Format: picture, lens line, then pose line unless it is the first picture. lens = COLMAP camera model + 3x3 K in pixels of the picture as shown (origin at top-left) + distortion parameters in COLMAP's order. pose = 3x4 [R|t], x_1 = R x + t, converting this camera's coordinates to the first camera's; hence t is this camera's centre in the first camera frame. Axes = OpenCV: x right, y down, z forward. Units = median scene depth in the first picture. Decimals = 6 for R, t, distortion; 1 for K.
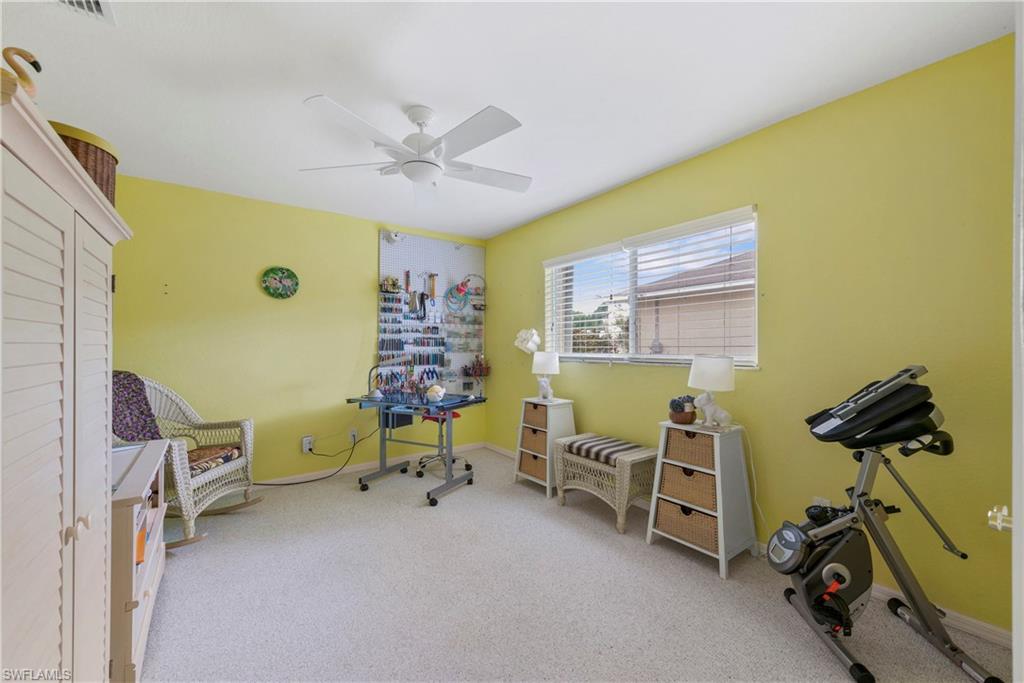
lens RADIAL K [[395.8, 0, 514.4], [0, 395.8, 342.1], [0, 0, 1]] dist [-0.000775, -0.000015]
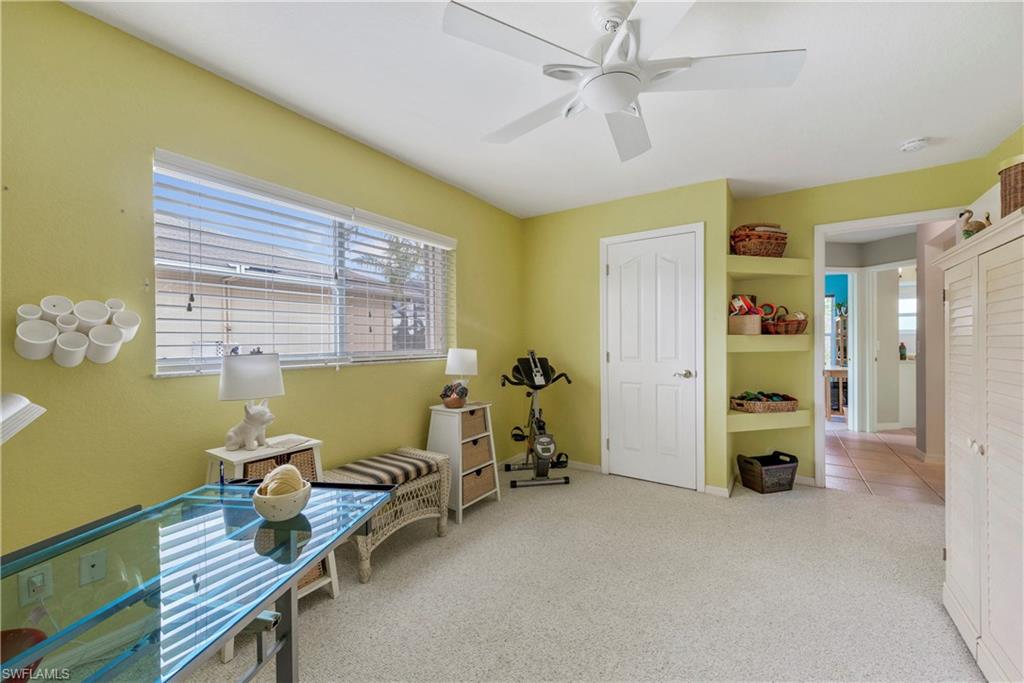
lens RADIAL K [[395.8, 0, 513.1], [0, 395.8, 342.2], [0, 0, 1]] dist [-0.000775, -0.000015]
pose [[-0.333294, 0.002810, 0.942819, -0.722800], [-0.002130, 0.999991, -0.003733, 0.014269], [-0.942821, -0.003252, -0.333284, 1.203005]]
